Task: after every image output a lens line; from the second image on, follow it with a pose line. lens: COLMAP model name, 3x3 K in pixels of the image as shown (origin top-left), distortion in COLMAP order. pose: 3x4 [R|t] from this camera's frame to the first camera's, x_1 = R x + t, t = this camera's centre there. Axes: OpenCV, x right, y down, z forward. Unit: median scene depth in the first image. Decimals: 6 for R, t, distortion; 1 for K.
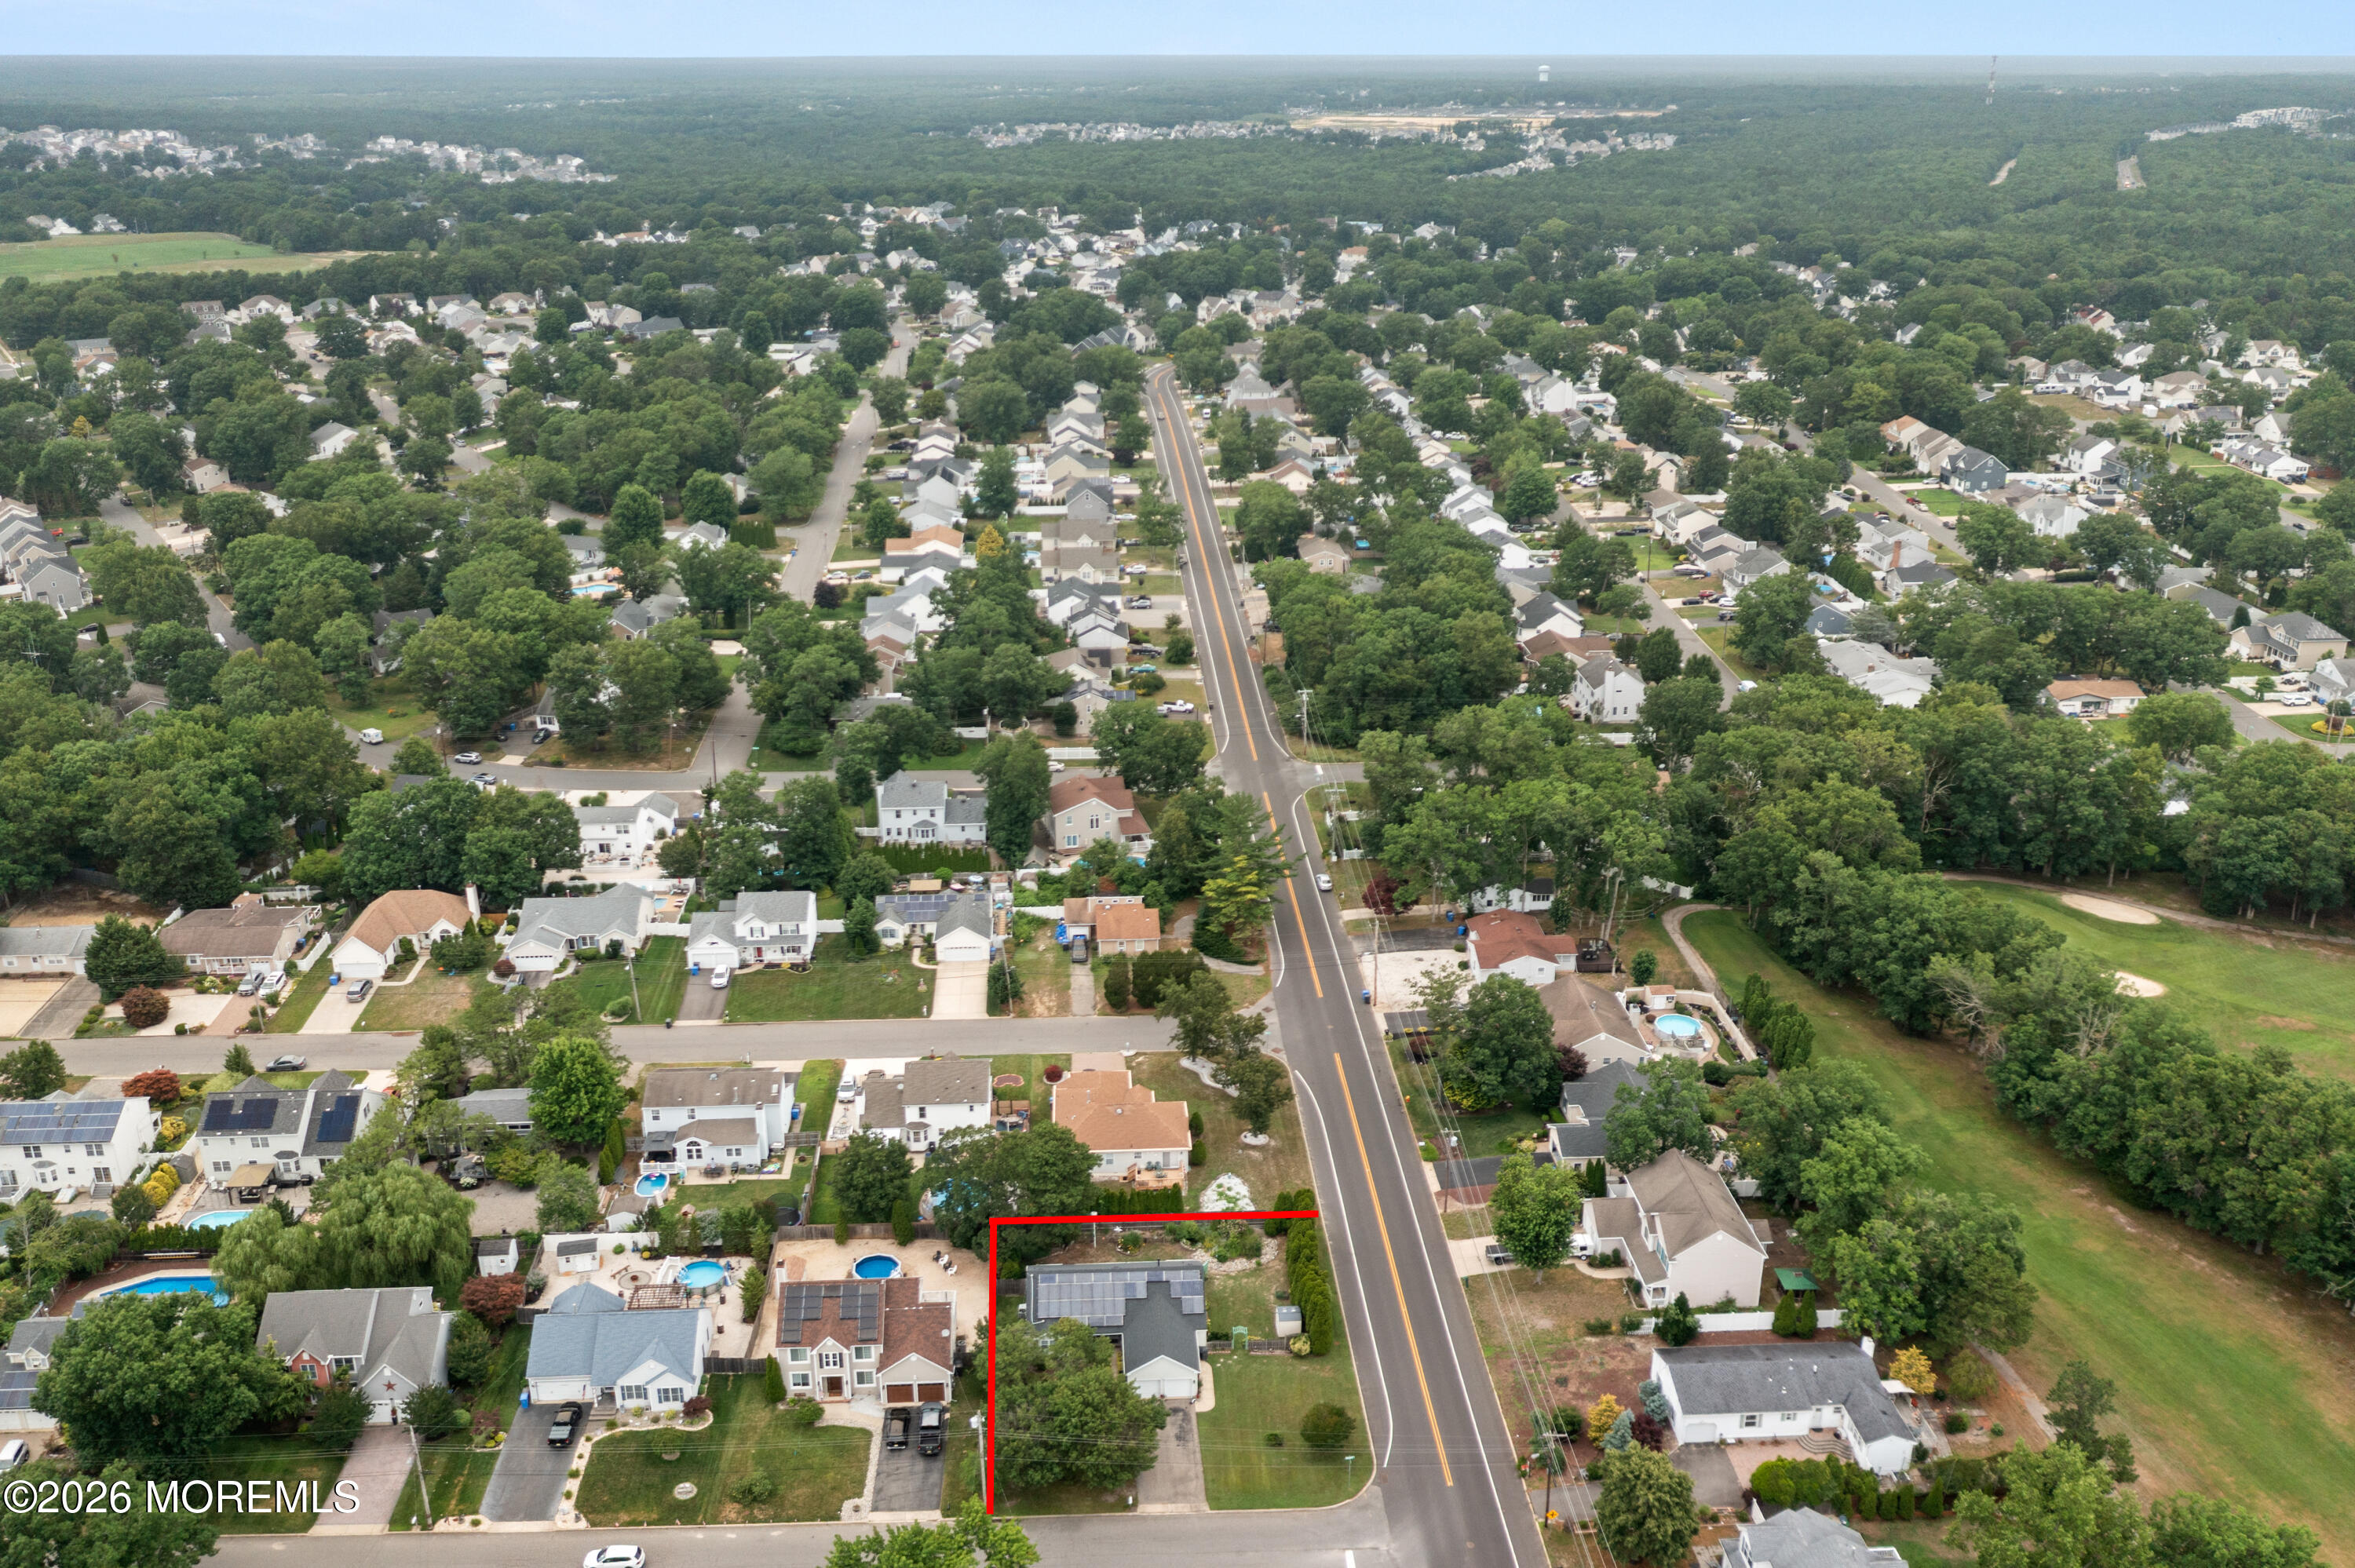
lens RADIAL K [[1947.6, 0, 1177.5], [0, 1947.6, 784.0], [0, 0, 1]] dist [0.003770, -0.003941]
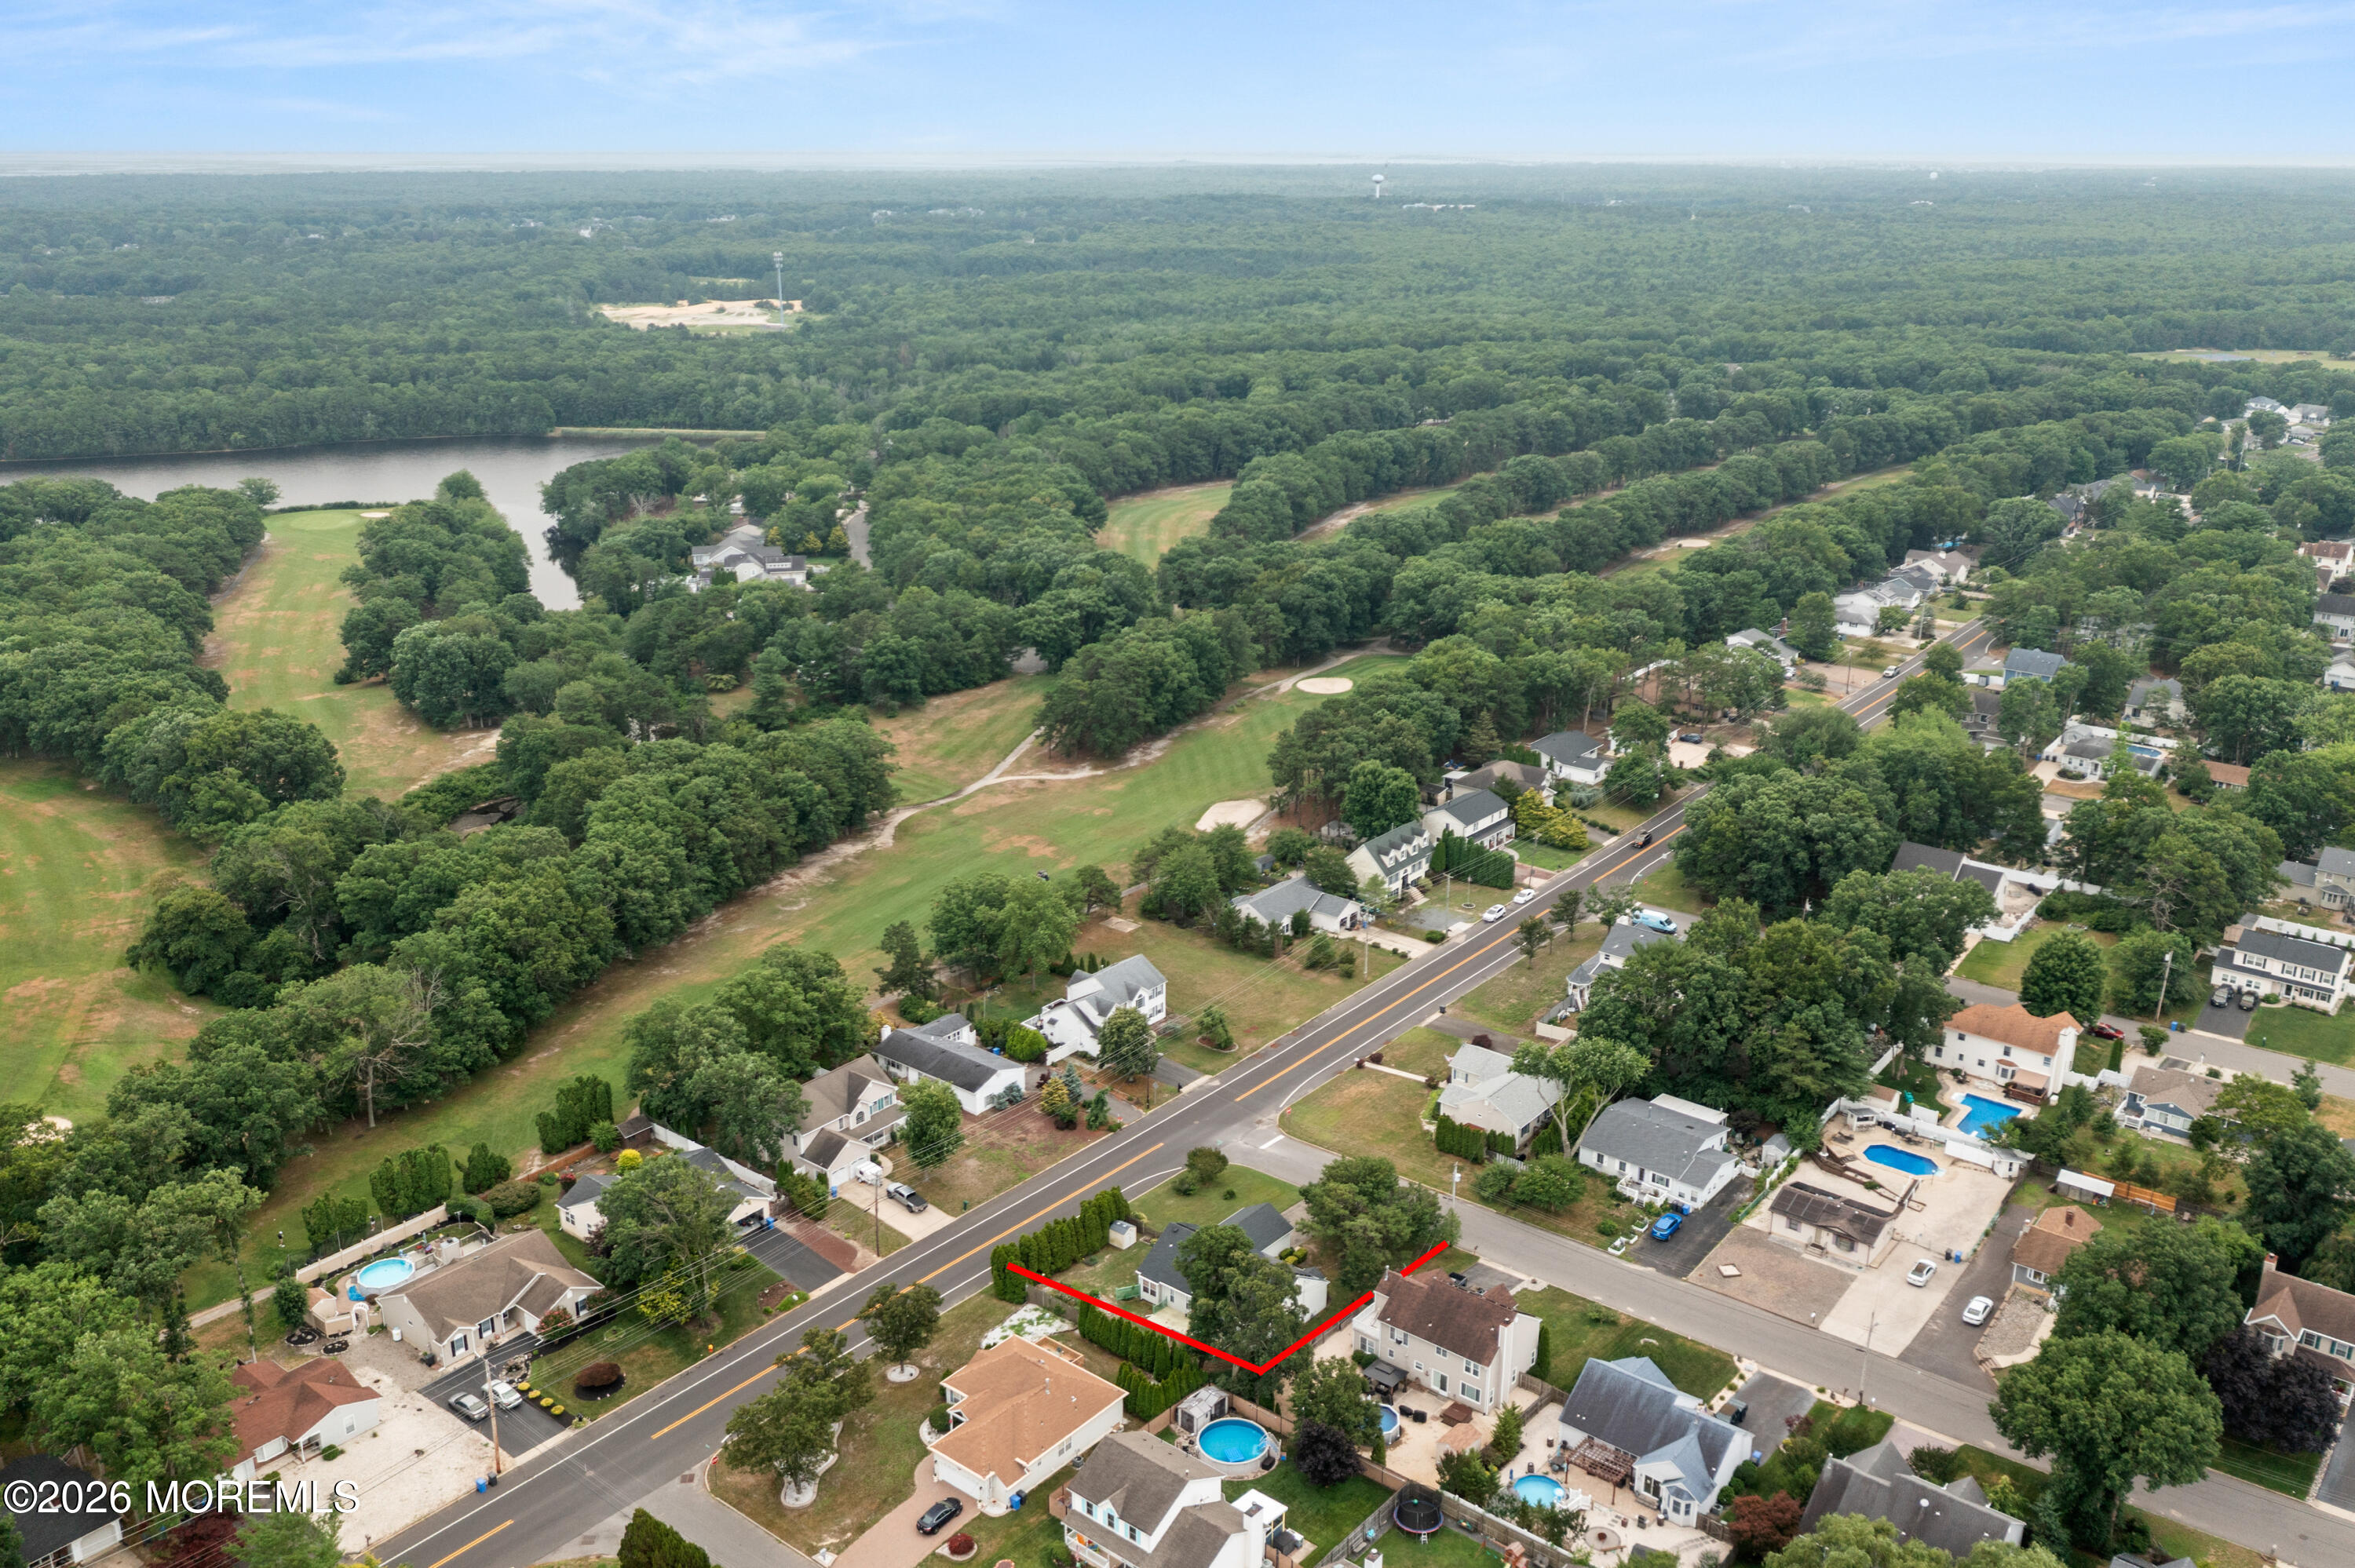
lens RADIAL K [[1878.1, 0, 1177.5], [0, 1878.1, 784.0], [0, 0, 1]] dist [-0.006592, -0.002305]
pose [[-0.735588, -0.218204, 0.641325, -0.489143], [0.239095, 0.802152, 0.547162, -0.422262], [-0.633833, 0.555823, -0.537882, 1.126416]]
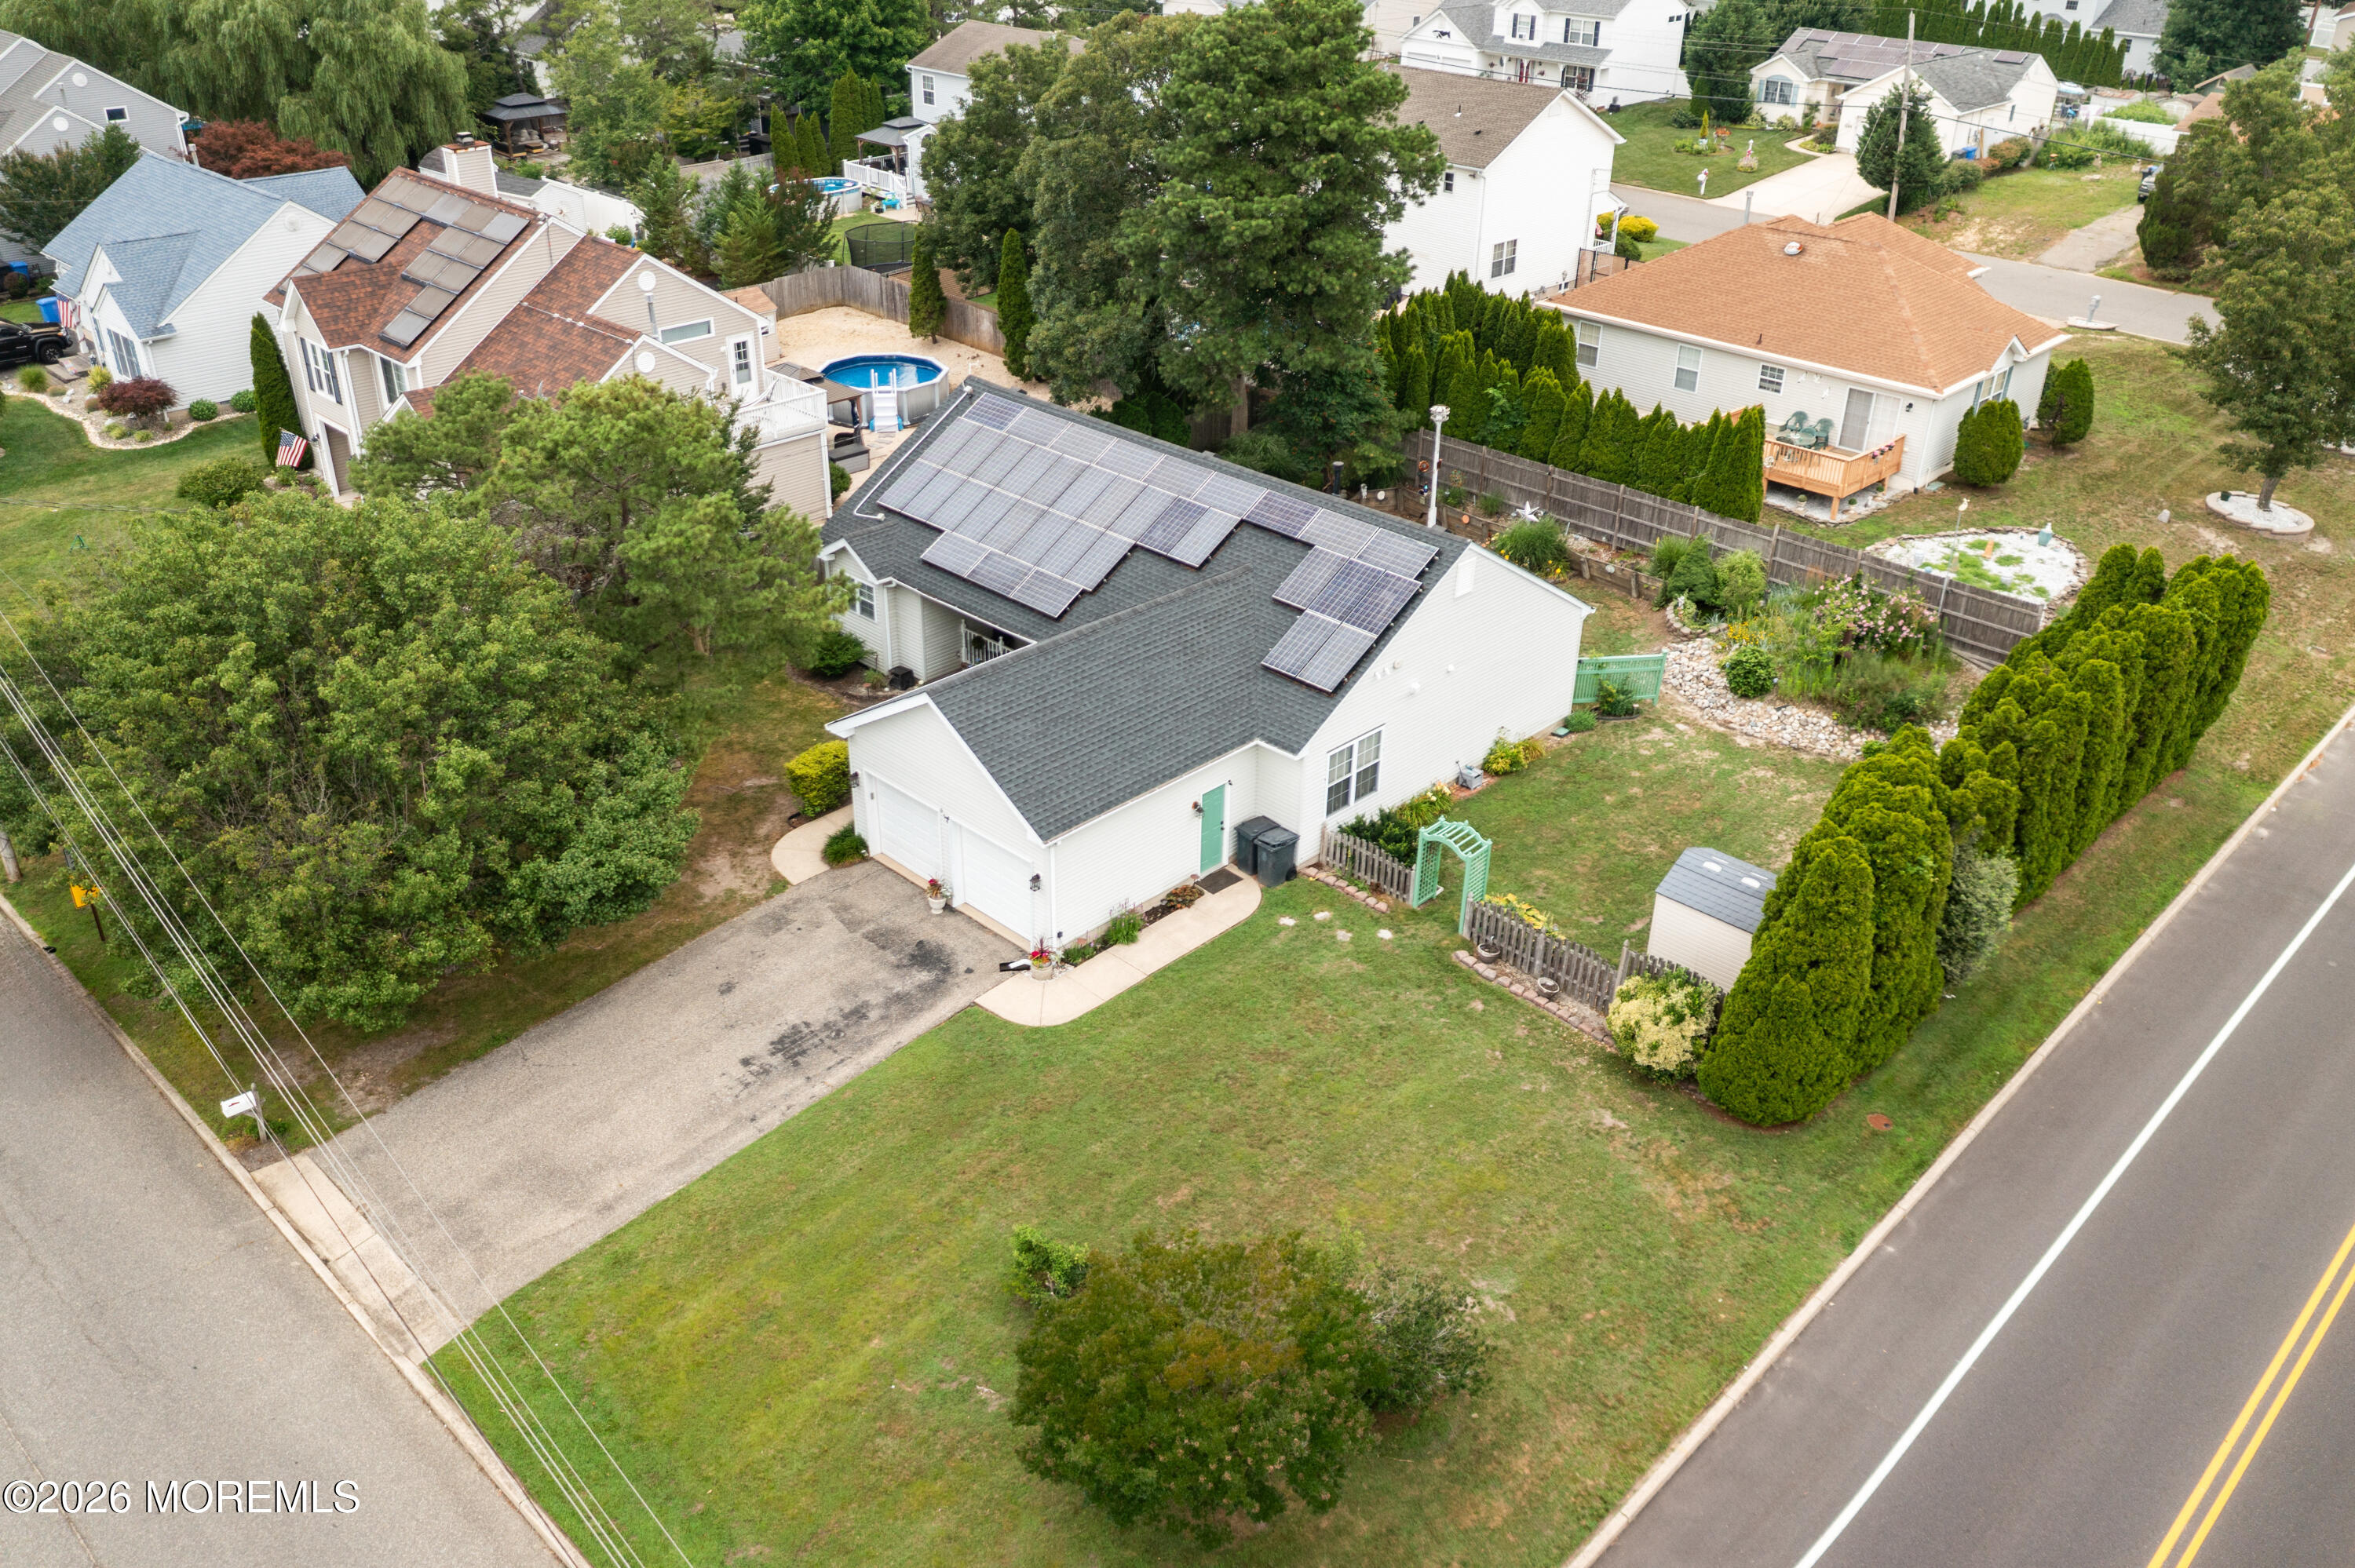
lens RADIAL K [[1878.1, 0, 1177.5], [0, 1878.1, 784.0], [0, 0, 1]] dist [-0.006592, -0.002305]
pose [[0.674236, 0.364370, -0.642371, 0.110508], [-0.282460, 0.930910, 0.231565, 0.183747], [0.682365, 0.025314, 0.730573, 0.645324]]
